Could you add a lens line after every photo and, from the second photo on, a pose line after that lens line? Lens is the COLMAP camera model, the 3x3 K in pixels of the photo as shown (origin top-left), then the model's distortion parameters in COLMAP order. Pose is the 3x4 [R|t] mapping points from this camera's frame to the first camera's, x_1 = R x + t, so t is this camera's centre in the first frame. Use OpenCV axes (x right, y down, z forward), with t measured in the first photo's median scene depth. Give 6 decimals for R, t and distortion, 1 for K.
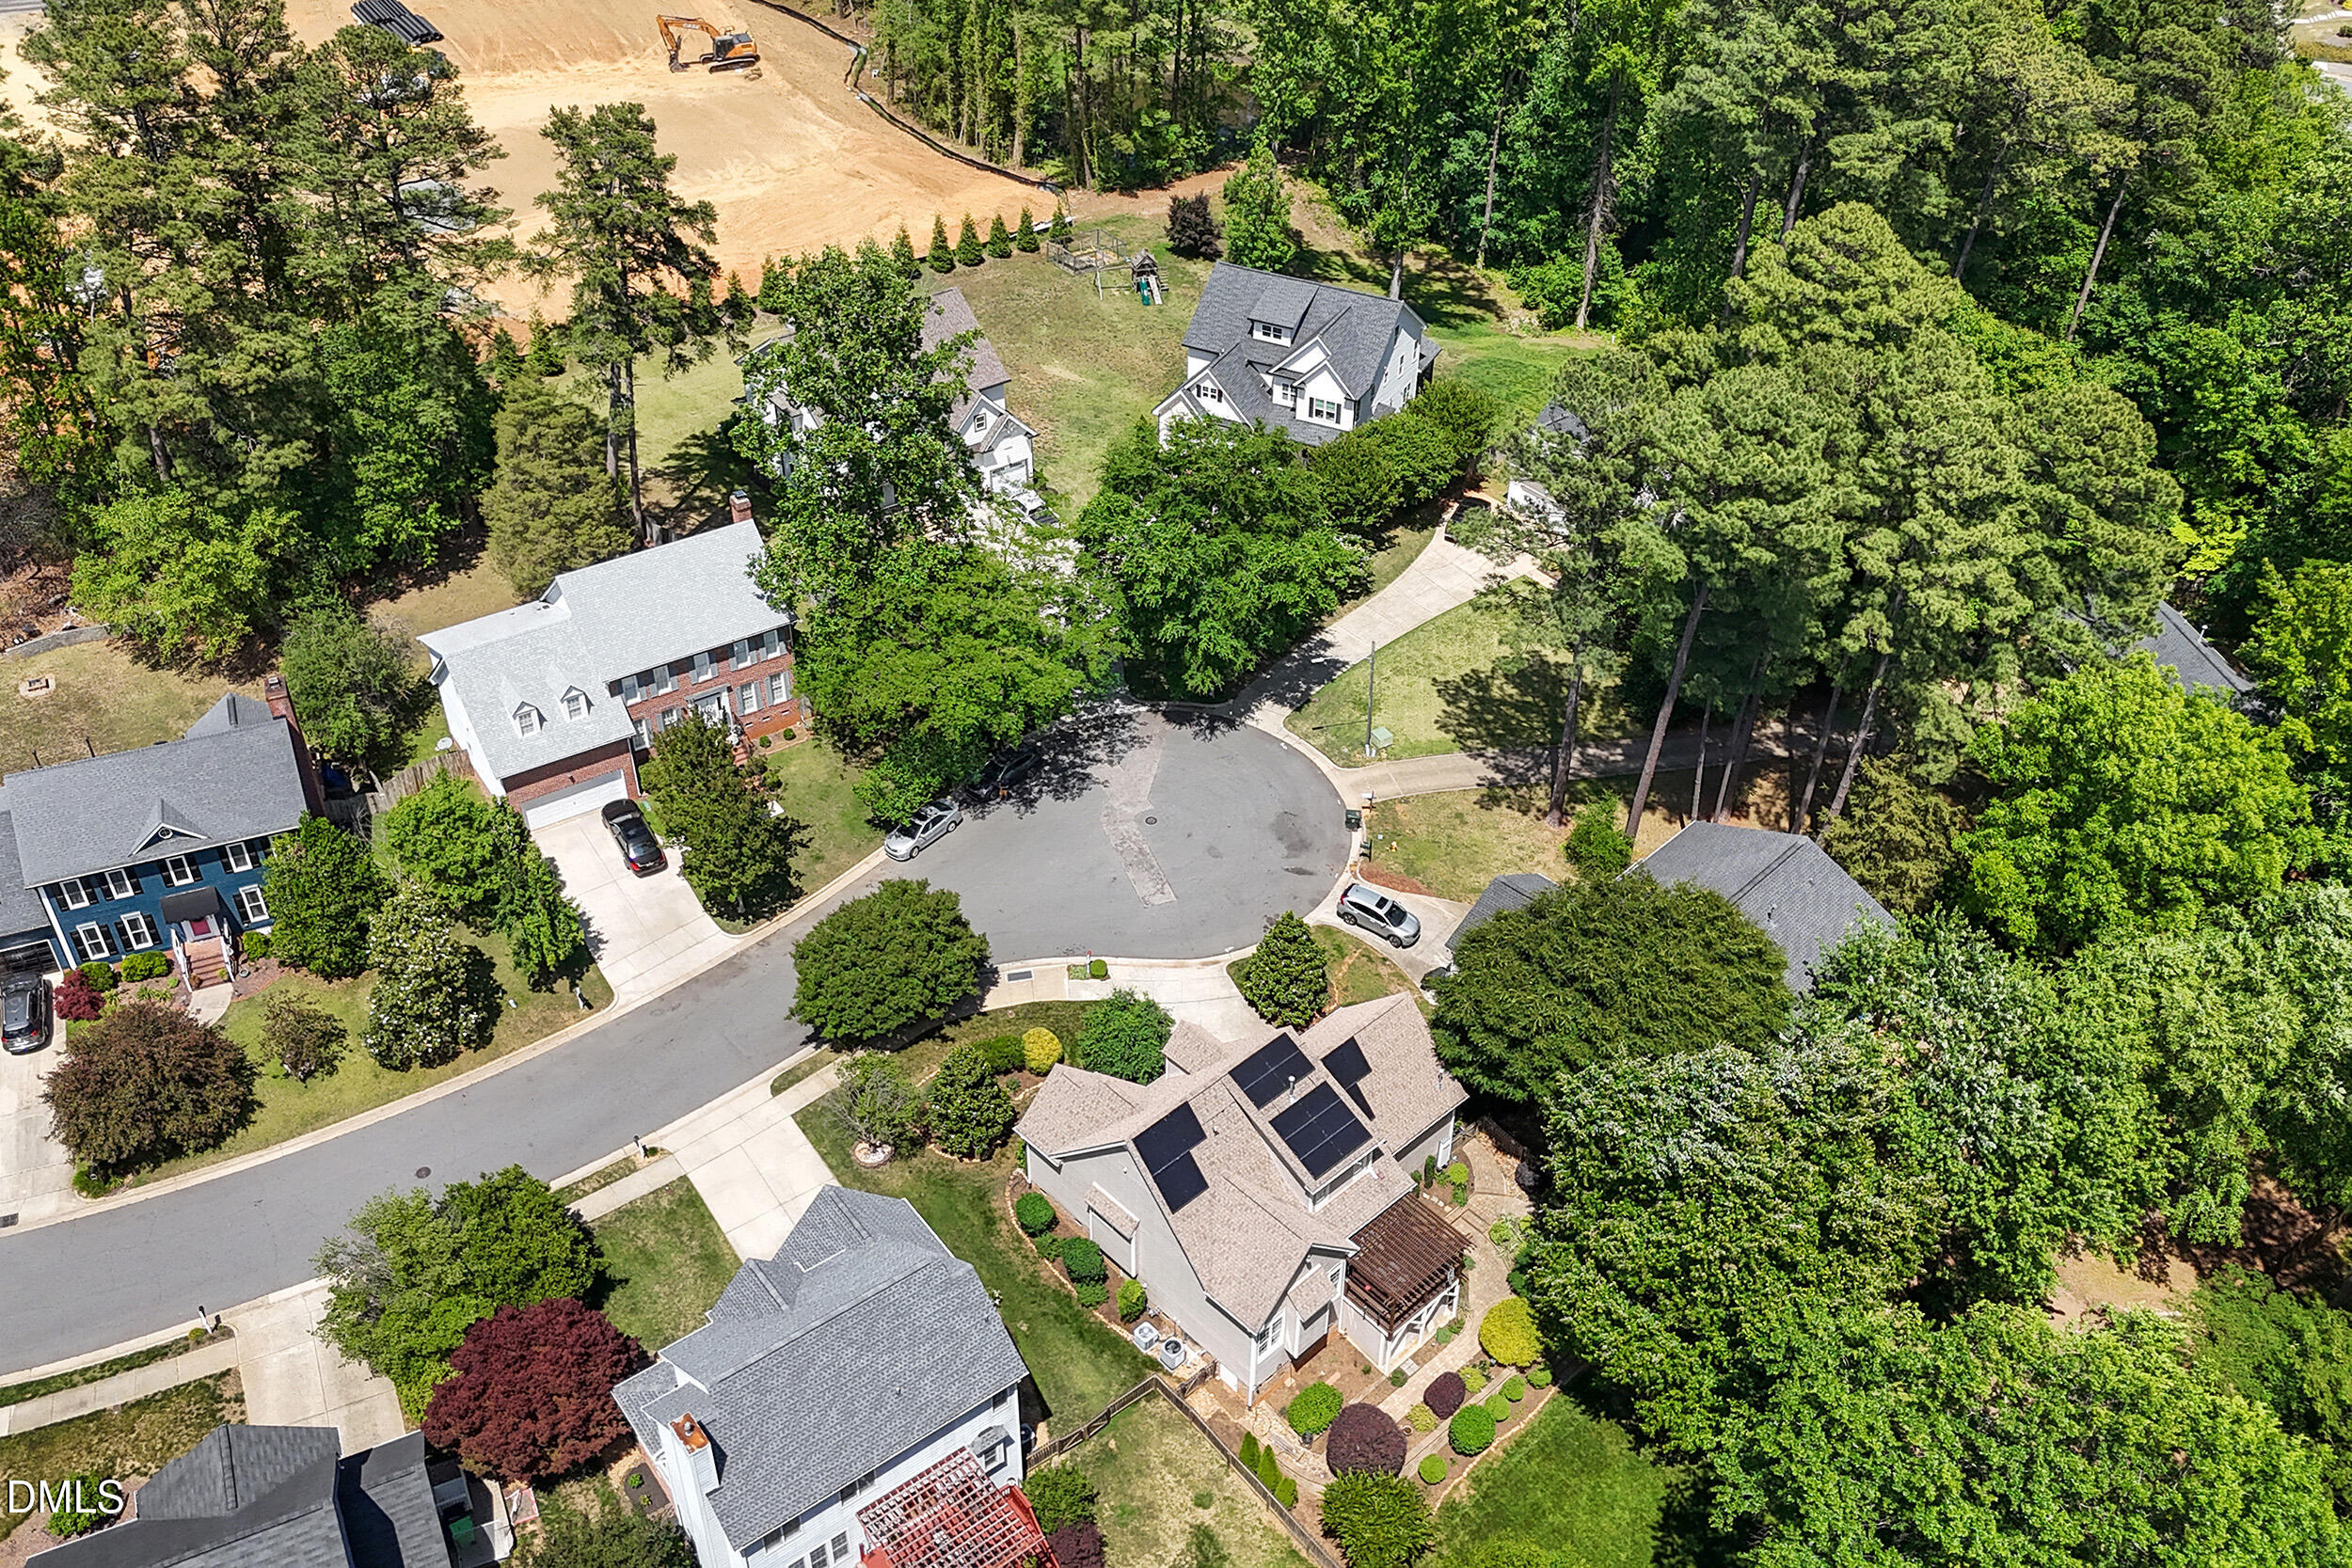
lens RADIAL K [[2059.4, 0, 1194.7], [0, 2059.4, 781.4], [0, 0, 1]] dist [0.102083, -0.155195]
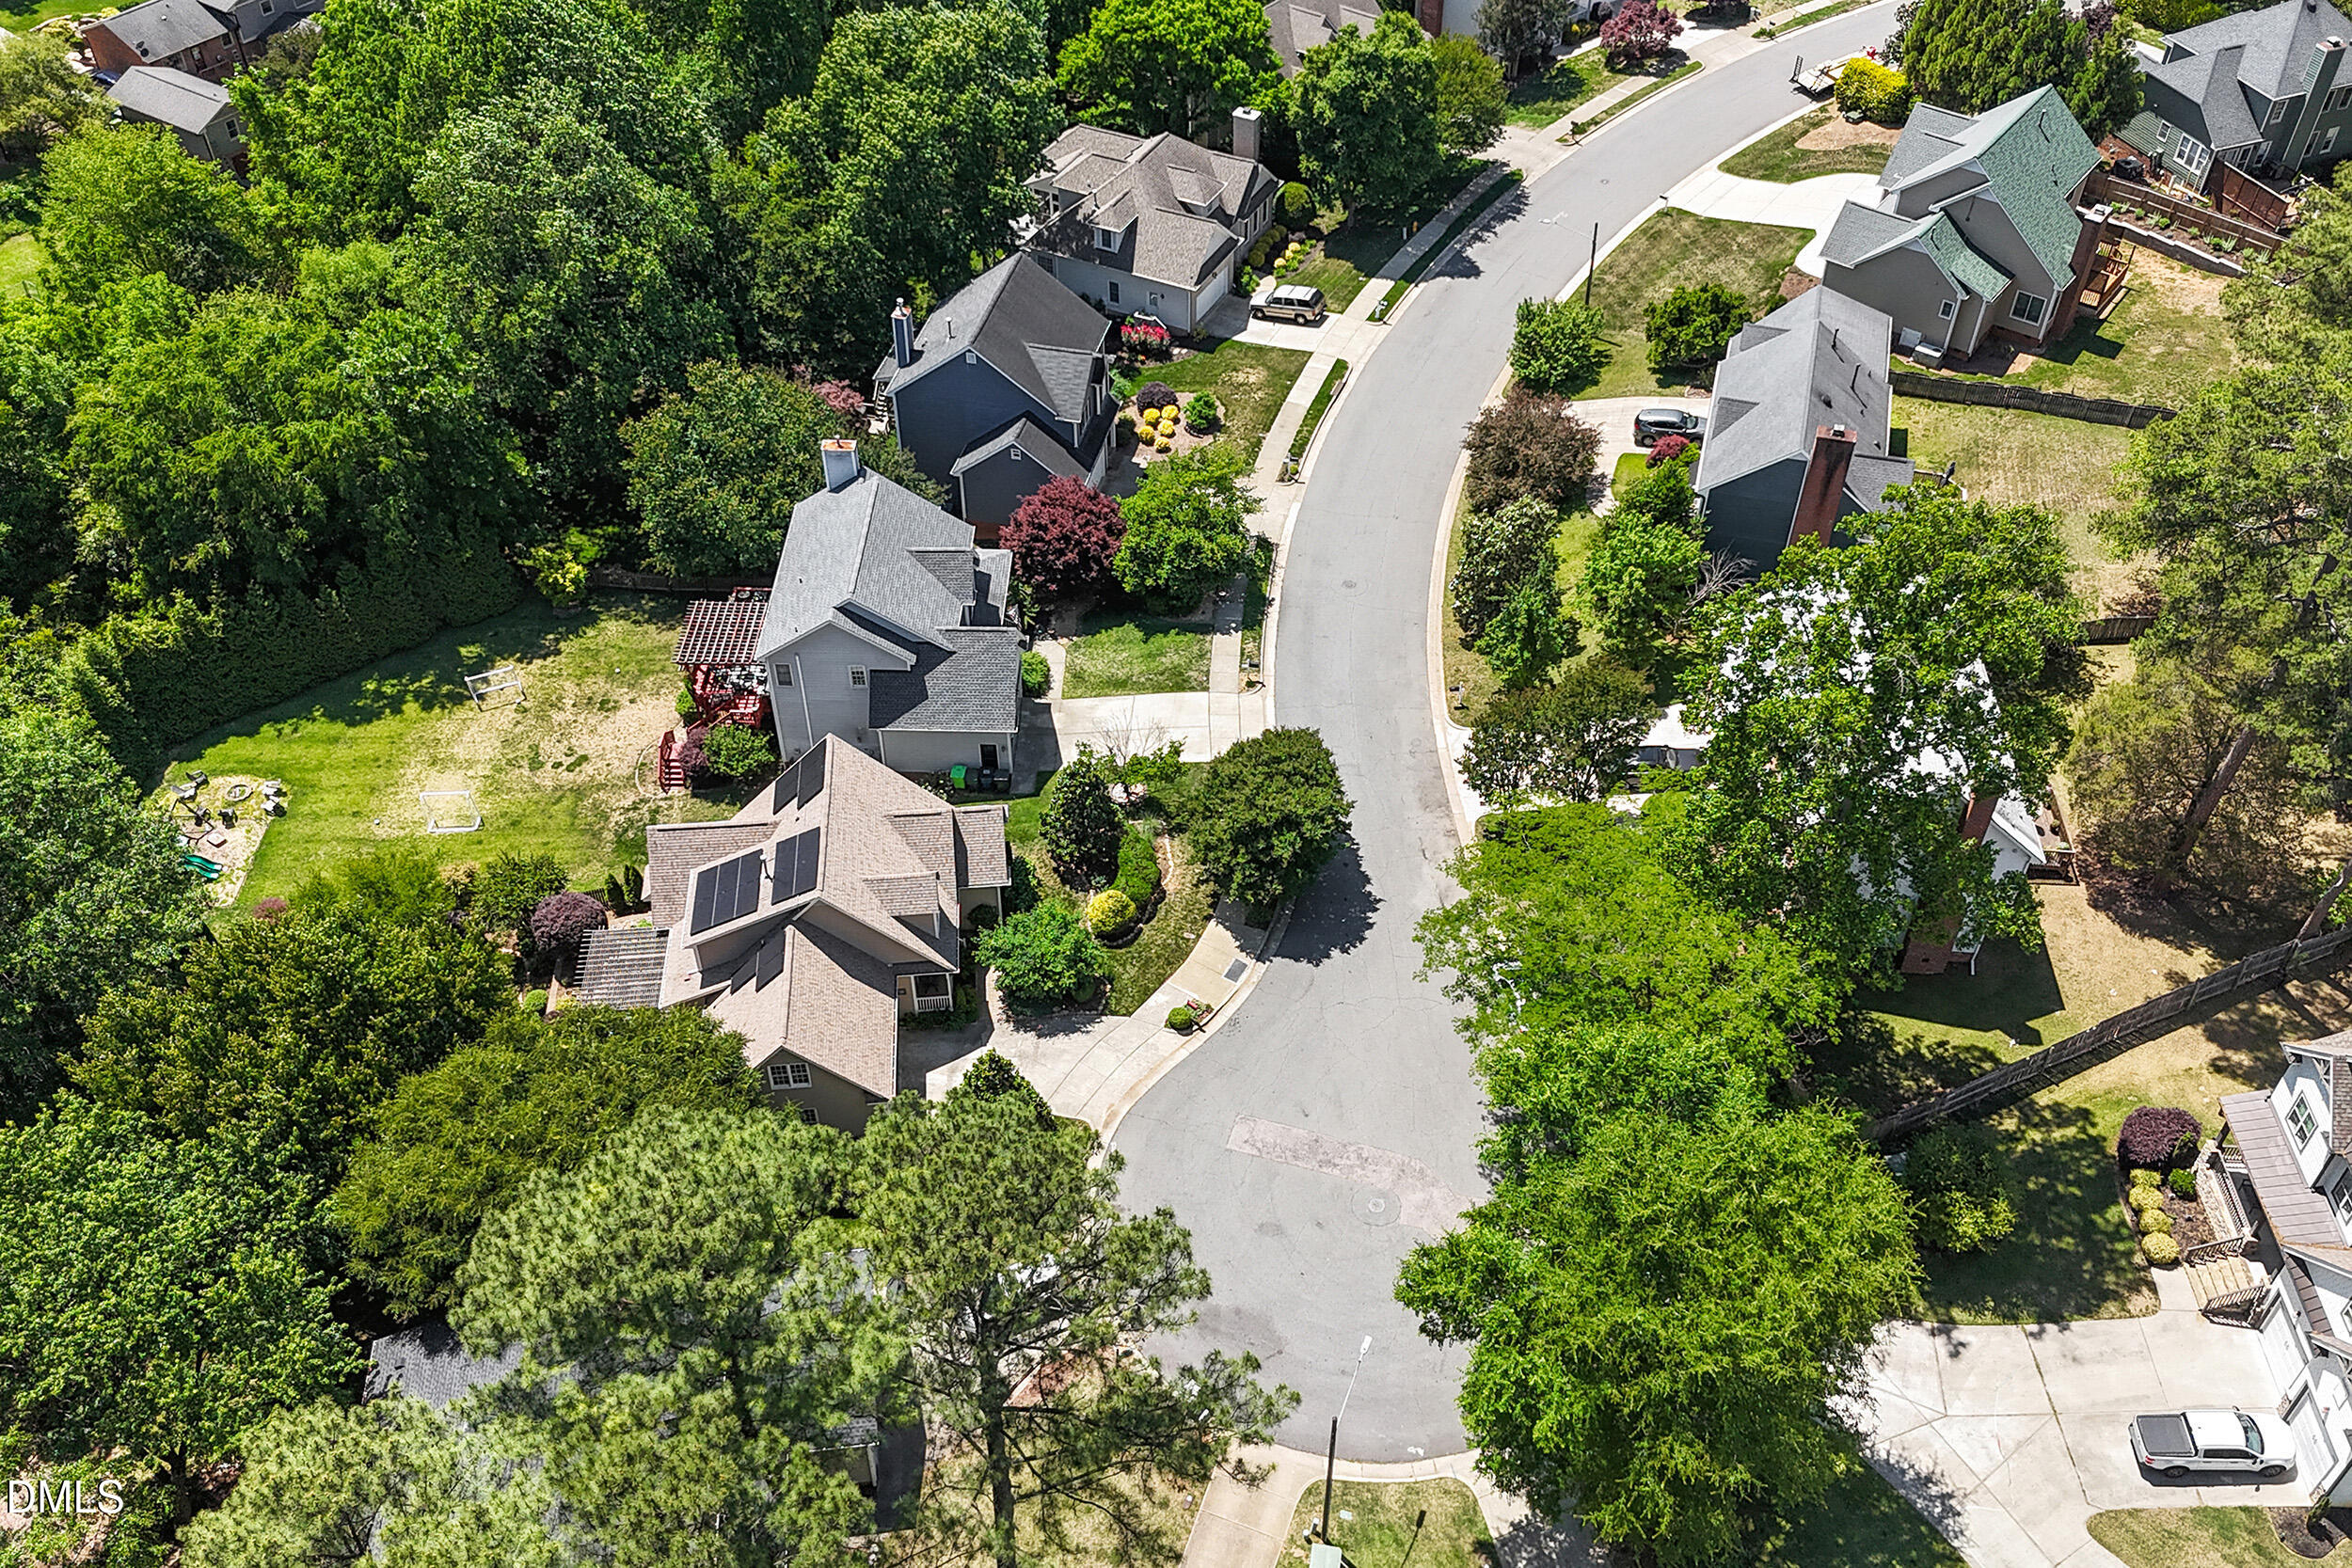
lens RADIAL K [[2083.1, 0, 1185.6], [0, 2083.1, 769.2], [0, 0, 1]] dist [0.084845, -0.089724]
pose [[-0.627600, 0.520559, -0.578909, 0.418114], [-0.490044, 0.313663, 0.813309, -0.677697], [0.604958, 0.794124, 0.058242, 0.922072]]
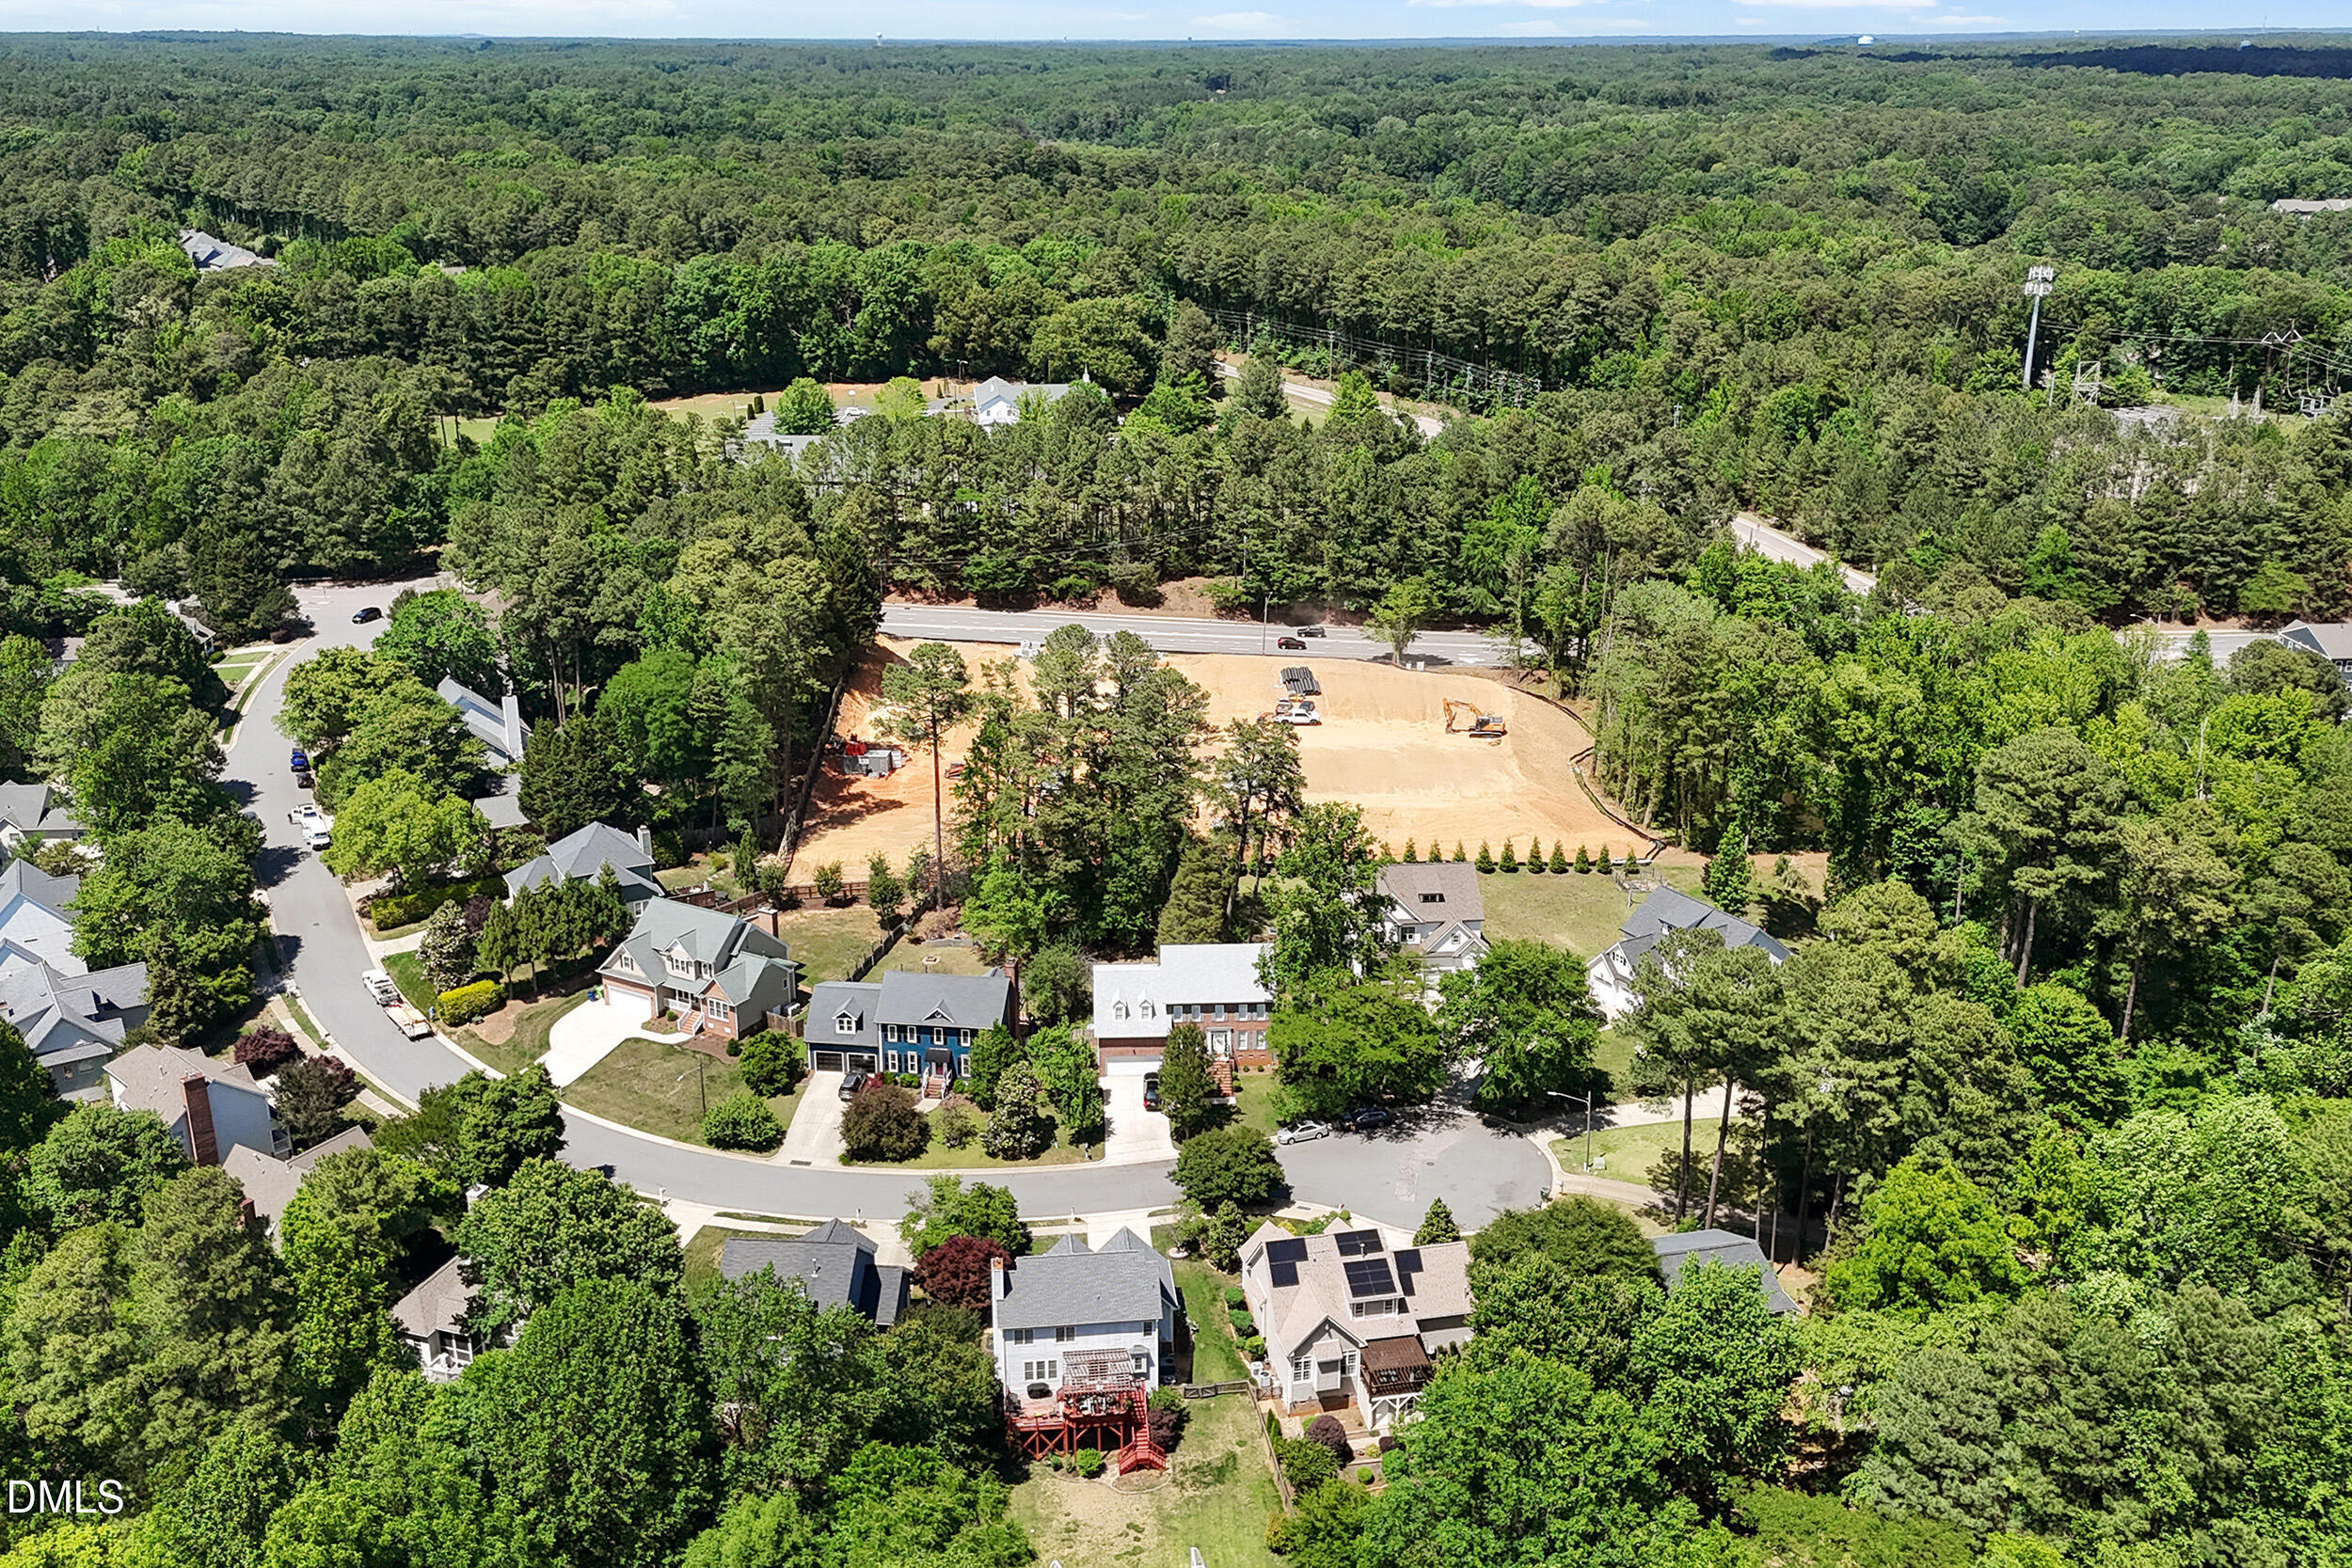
lens RADIAL K [[2190.7, 0, 1182.4], [0, 2190.7, 756.4], [0, 0, 1]] dist [0.196248, -0.544923]
pose [[0.853341, 0.152991, -0.498400, 0.734192], [-0.310991, 0.916646, -0.251089, 0.258664], [0.418442, 0.369262, 0.829790, -0.760204]]
